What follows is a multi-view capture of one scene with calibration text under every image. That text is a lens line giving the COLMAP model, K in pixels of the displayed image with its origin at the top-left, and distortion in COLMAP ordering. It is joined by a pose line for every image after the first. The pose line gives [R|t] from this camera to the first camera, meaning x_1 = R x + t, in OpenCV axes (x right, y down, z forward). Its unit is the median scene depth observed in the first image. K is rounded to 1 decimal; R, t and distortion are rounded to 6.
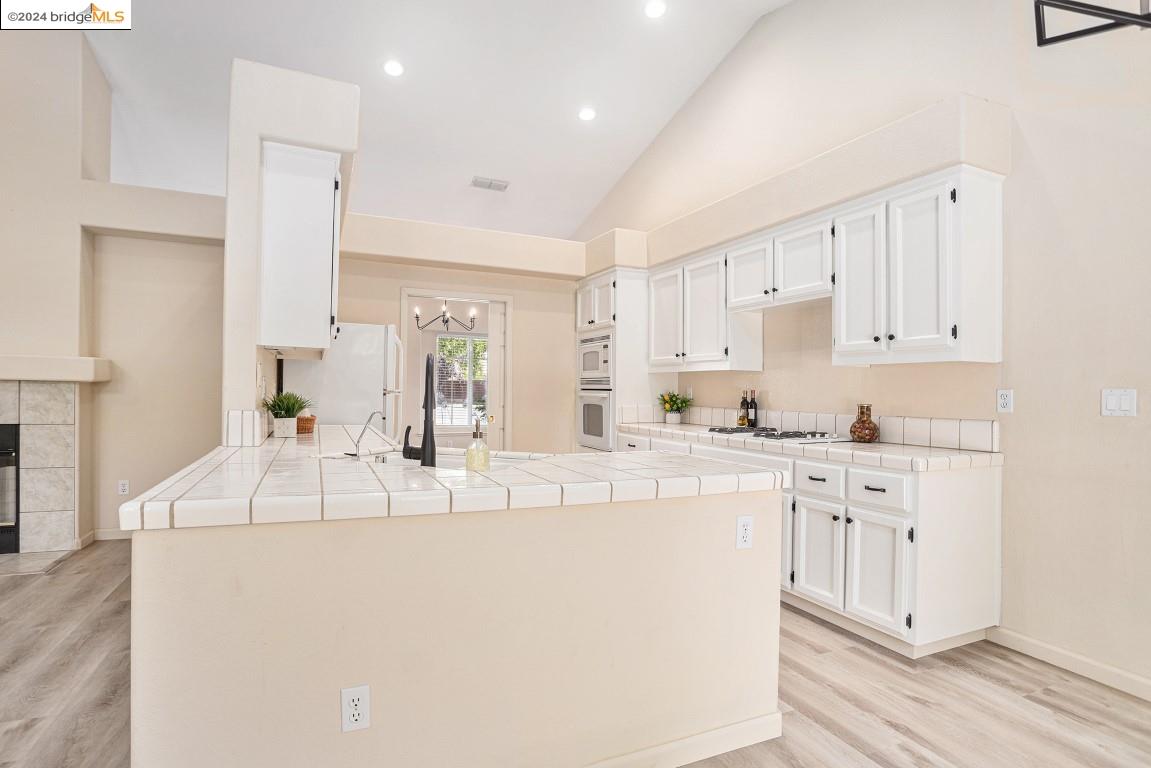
lens RADIAL K [[576.6, 0, 573.3], [0, 576.6, 380.2], [0, 0, 1]] dist [-0.063087, 0.019765]
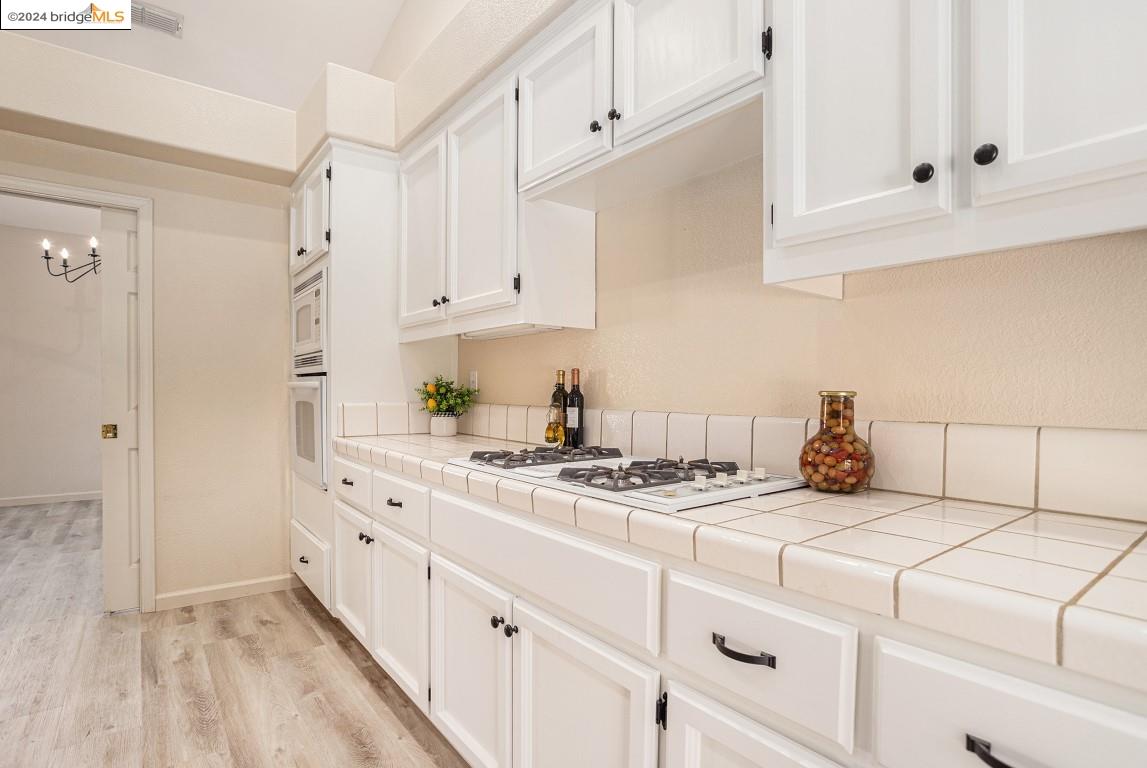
lens RADIAL K [[573.7, 0, 569.7], [0, 573.7, 398.2], [0, 0, 1]] dist [-0.057143, 0.020840]
pose [[0.973599, -0.006899, 0.228161, 0.210185], [0.000104, 0.999556, 0.029781, 0.029794], [-0.228265, -0.028971, 0.973168, 0.561110]]
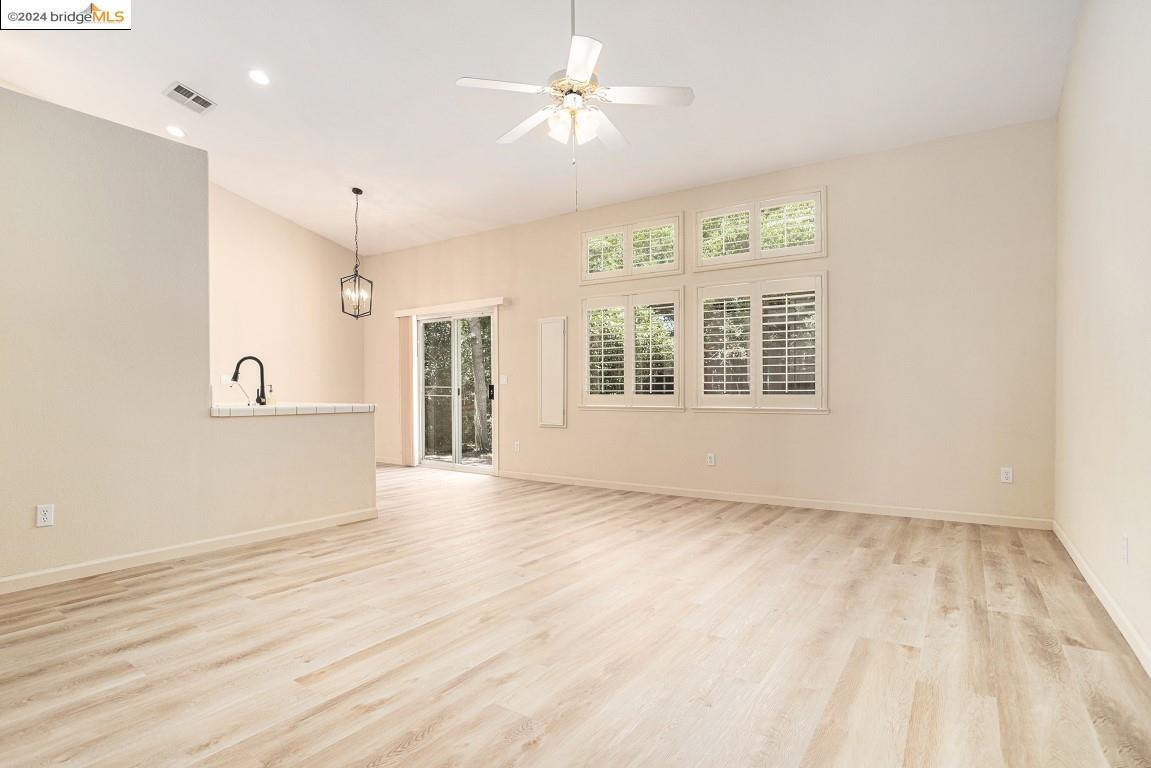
lens RADIAL K [[589.2, 0, 577.8], [0, 589.2, 394.3], [0, 0, 1]] dist [-0.064781, 0.021141]
pose [[-0.532638, -0.023092, 0.846028, -1.529982], [-0.025427, 0.999613, 0.011276, 0.021881], [-0.845961, -0.015506, -0.533019, 0.618955]]
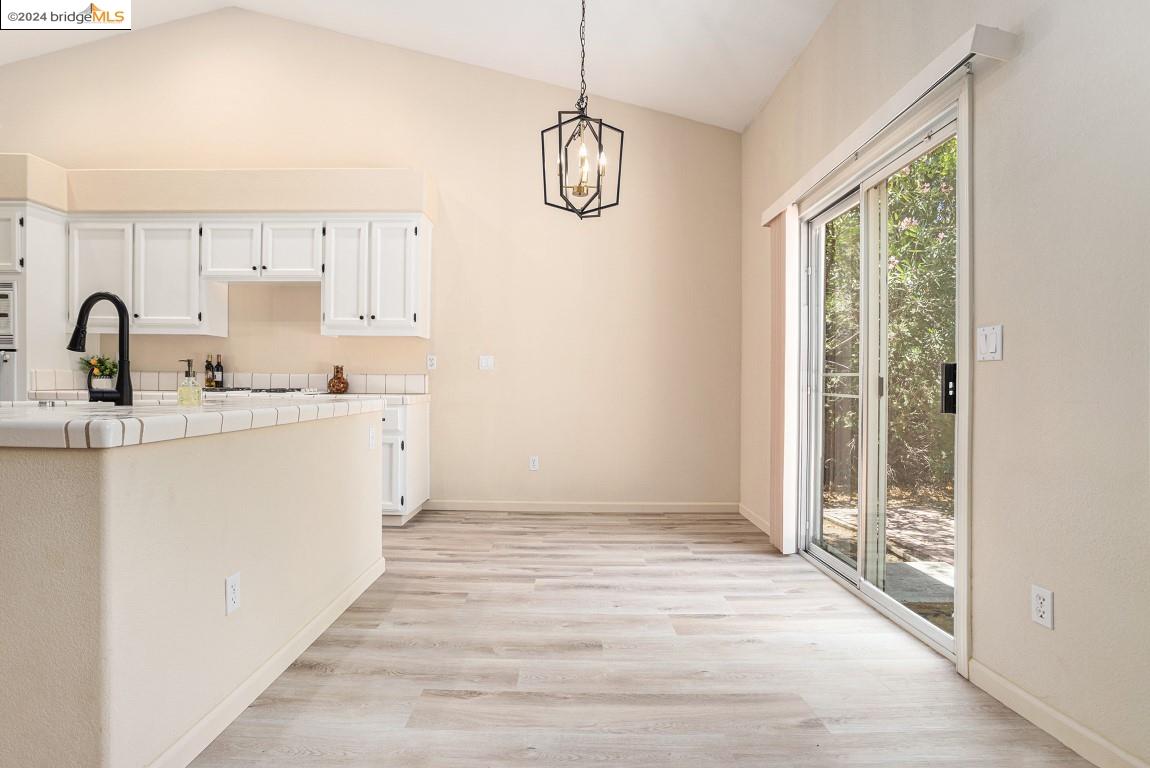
lens RADIAL K [[576.1, 0, 572.8], [0, 576.1, 380.2], [0, 0, 1]] dist [-0.063087, 0.019765]
pose [[0.402281, -0.007777, 0.915483, -0.417863], [-0.021580, 0.999606, 0.017975, 0.034640], [-0.915262, -0.026987, 0.401954, -0.042814]]
